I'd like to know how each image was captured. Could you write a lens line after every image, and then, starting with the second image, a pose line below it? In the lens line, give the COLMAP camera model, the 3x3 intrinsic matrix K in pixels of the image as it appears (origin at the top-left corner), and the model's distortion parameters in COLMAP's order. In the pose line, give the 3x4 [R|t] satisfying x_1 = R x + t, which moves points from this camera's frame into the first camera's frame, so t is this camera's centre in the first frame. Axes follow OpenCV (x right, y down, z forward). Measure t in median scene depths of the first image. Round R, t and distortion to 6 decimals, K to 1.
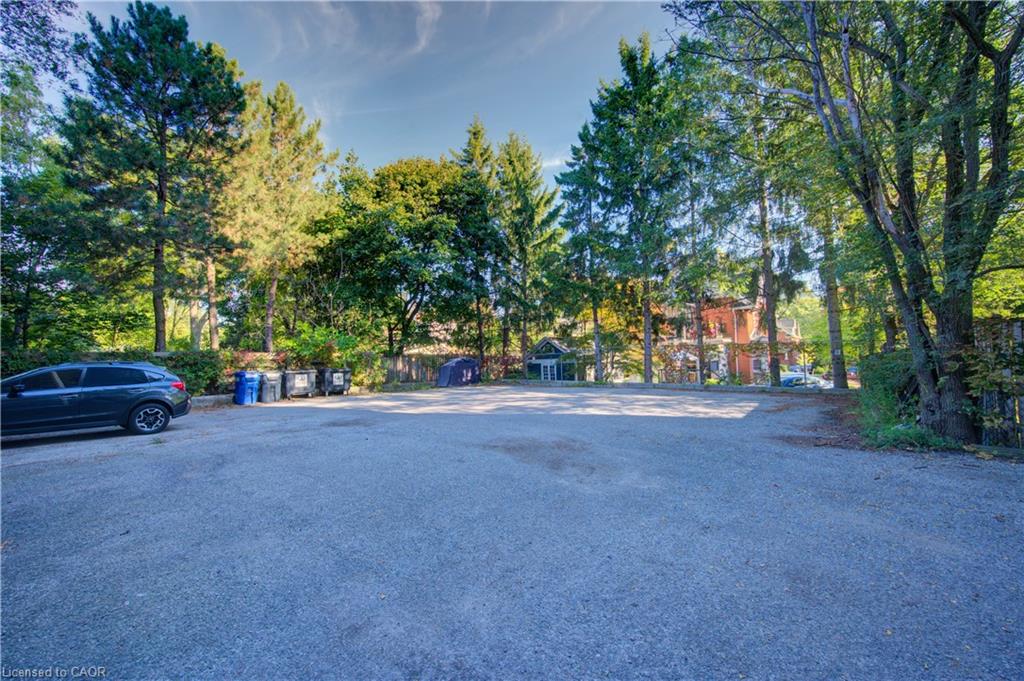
lens RADIAL K [[397.0, 0, 517.3], [0, 397.0, 345.1], [0, 0, 1]] dist [-0.001686, -0.000148]
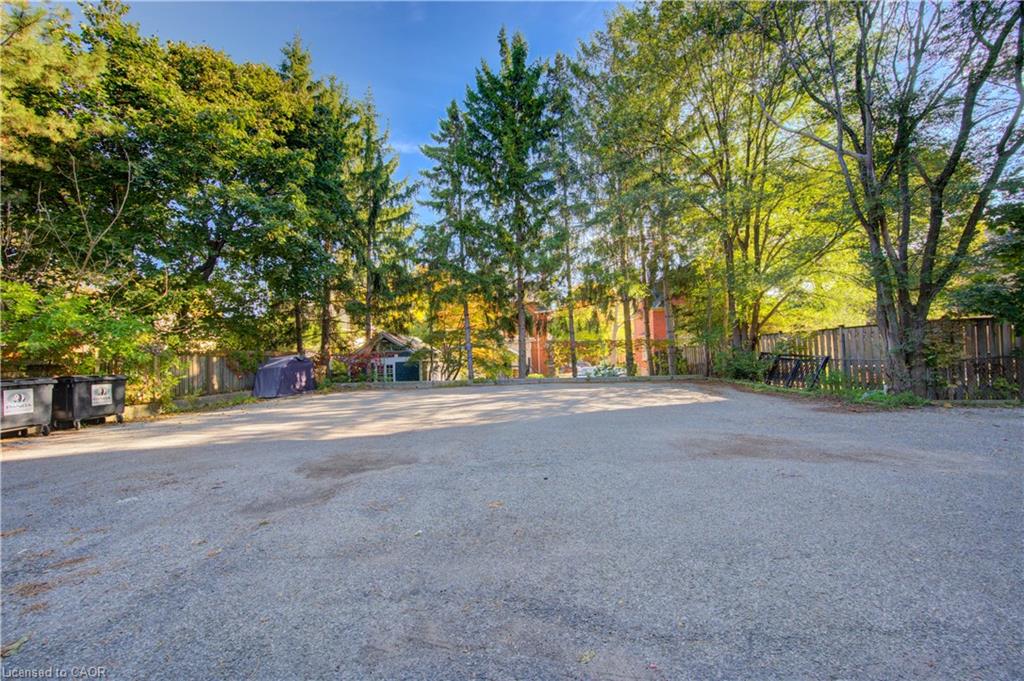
lens RADIAL K [[397.0, 0, 512.4], [0, 397.0, 339.8], [0, 0, 1]] dist [-0.001686, -0.000148]
pose [[0.793121, 0.017180, 0.608822, -0.306221], [-0.007083, 0.999795, -0.018984, 0.015732], [-0.609023, 0.010744, 0.793080, 0.216582]]
